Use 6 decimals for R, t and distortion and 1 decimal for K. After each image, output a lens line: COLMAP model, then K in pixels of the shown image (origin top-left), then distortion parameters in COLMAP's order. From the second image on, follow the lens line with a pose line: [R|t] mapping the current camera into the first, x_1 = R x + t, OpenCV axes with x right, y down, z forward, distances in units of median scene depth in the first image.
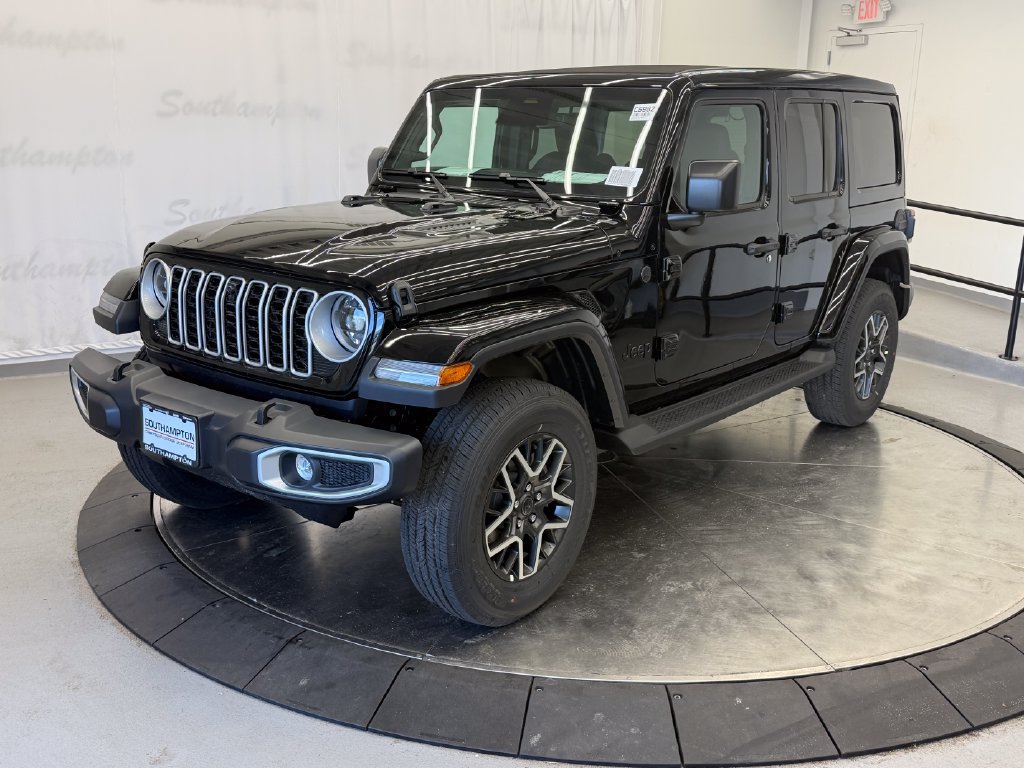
lens RADIAL K [[1155.9, 0, 520.5], [0, 1155.9, 383.4], [0, 0, 1]] dist [0.130771, 0.000000]
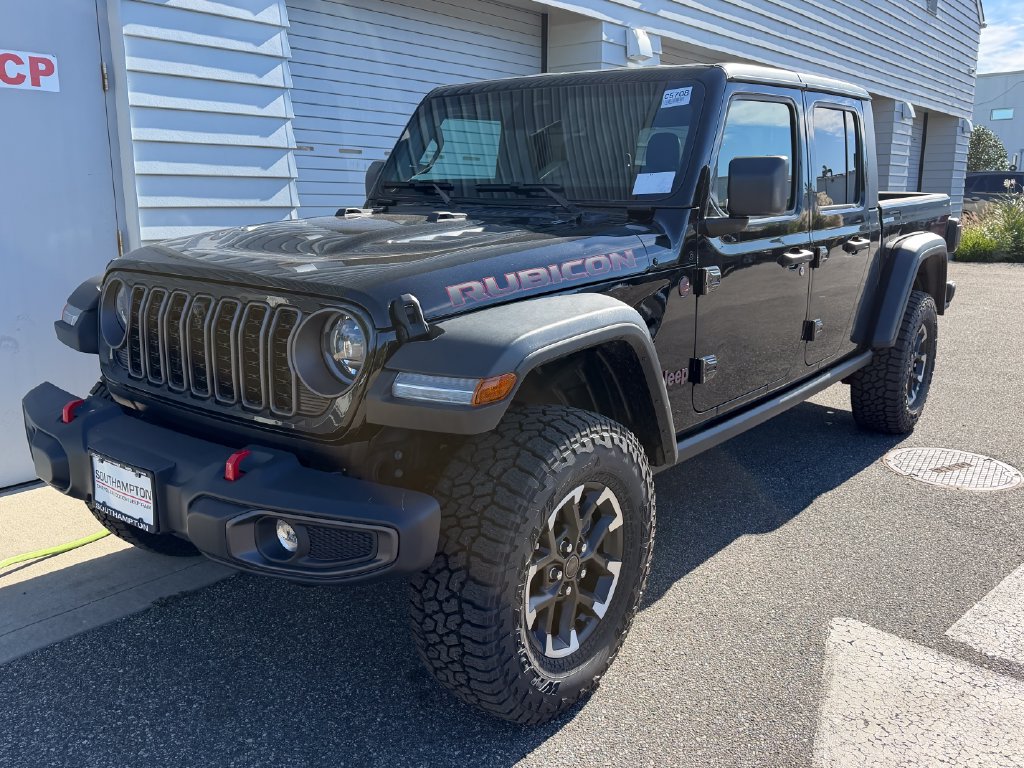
lens RADIAL K [[909.5, 0, 513.4], [0, 909.5, 400.9], [0, 0, 1]] dist [0.058753, -0.016802]
pose [[0.999550, -0.020309, 0.022078, -0.040763], [0.020238, 0.999789, 0.003411, -0.014148], [-0.022143, -0.002962, 0.999750, 0.336973]]
